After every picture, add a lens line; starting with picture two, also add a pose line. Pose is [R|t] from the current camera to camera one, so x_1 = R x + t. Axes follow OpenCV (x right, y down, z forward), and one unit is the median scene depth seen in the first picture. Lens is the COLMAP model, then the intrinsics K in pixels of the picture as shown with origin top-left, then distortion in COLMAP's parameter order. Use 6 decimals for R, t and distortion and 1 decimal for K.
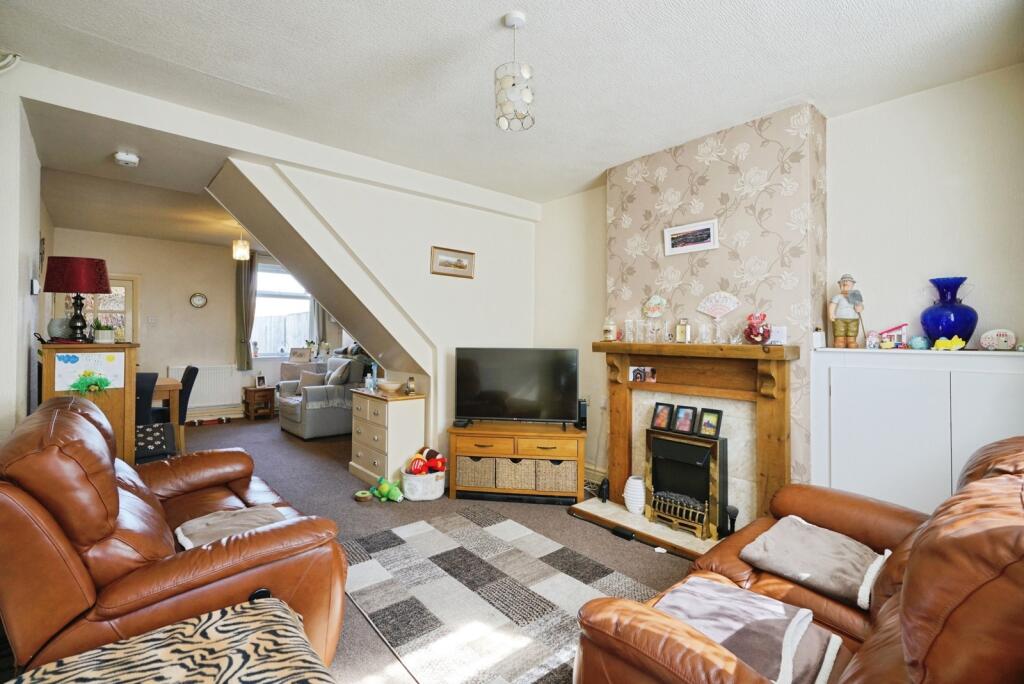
lens RADIAL K [[464.2, 0, 508.2], [0, 464.2, 338.1], [0, 0, 1]] dist [-0.002712, -0.000452]
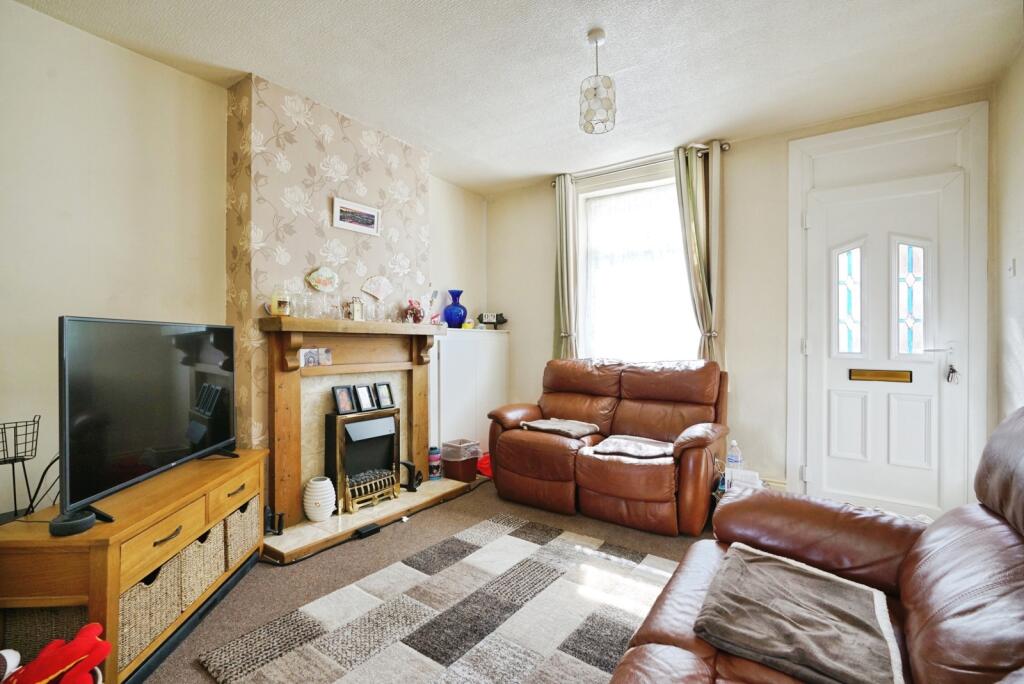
lens RADIAL K [[464.2, 0, 508.2], [0, 464.2, 338.1], [0, 0, 1]] dist [-0.002712, -0.000452]
pose [[-0.237094, -0.001876, 0.971485, -0.677267], [-0.004760, 0.999988, 0.000769, 0.044478], [-0.971475, -0.004442, -0.237101, 0.937269]]
